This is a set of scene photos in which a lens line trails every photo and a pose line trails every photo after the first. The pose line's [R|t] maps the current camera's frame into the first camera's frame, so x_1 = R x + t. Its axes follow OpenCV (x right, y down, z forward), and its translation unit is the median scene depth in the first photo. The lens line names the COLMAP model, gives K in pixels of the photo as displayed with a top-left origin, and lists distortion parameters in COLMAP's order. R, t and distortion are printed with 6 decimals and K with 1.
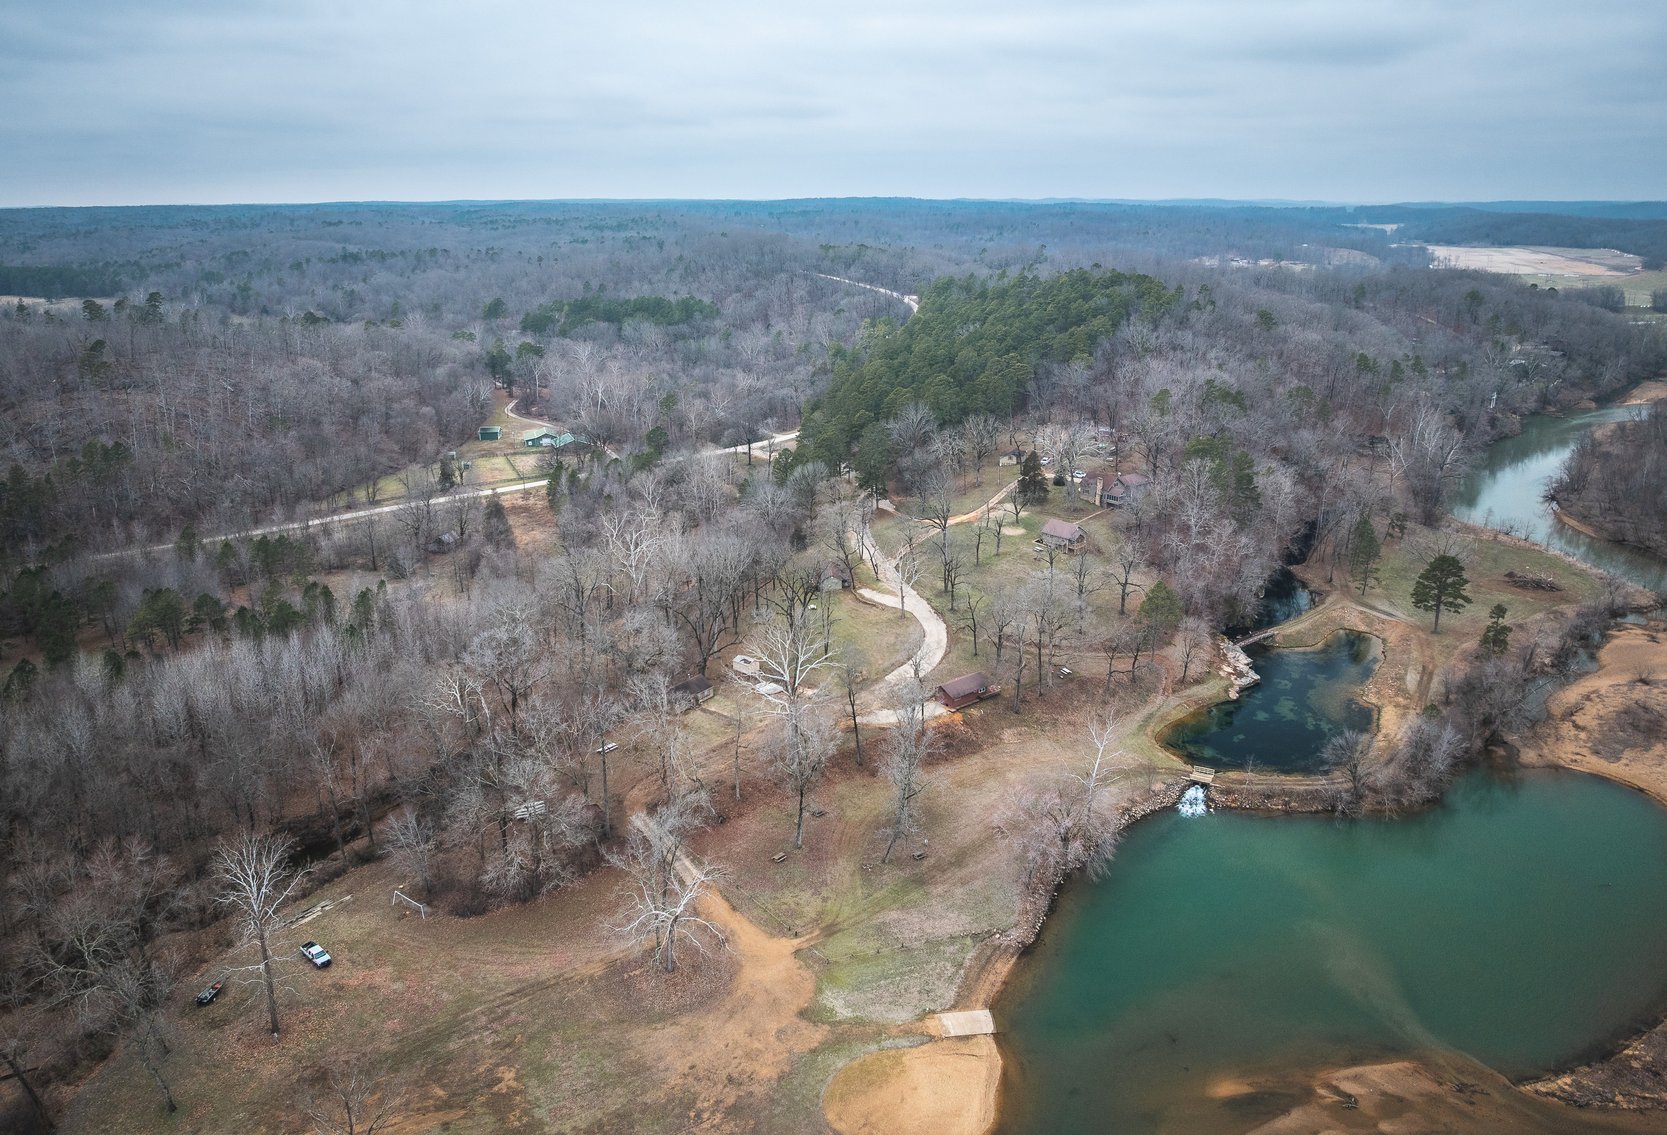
lens RADIAL K [[1252.5, 0, 833.5], [0, 1252.5, 567.5], [0, 0, 1]] dist [-0.048974, -0.000694]
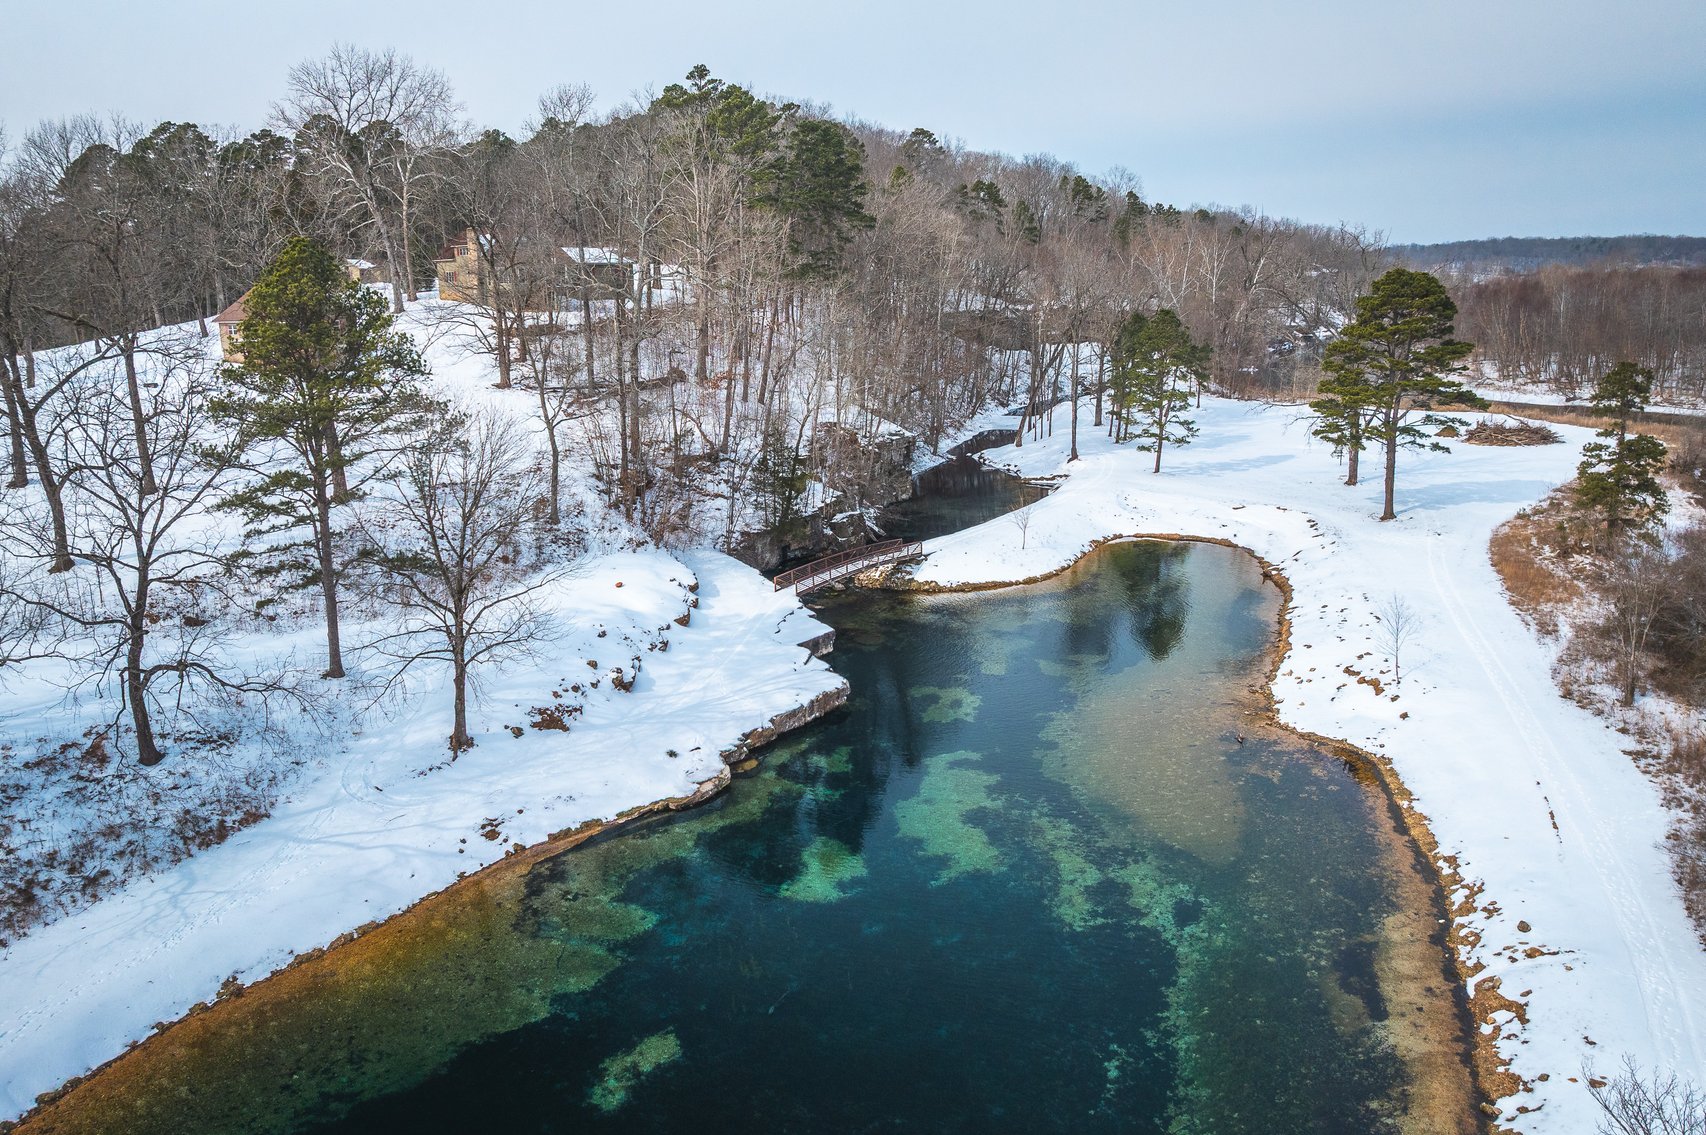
lens RADIAL K [[1270.3, 0, 853.0], [0, 1270.3, 567.5], [0, 0, 1]] dist [-0.032598, -0.002881]
pose [[0.971876, -0.083825, 0.220069, 0.295148], [0.099279, 0.993242, -0.060113, 0.081370], [-0.213543, 0.080271, 0.973630, 0.769552]]
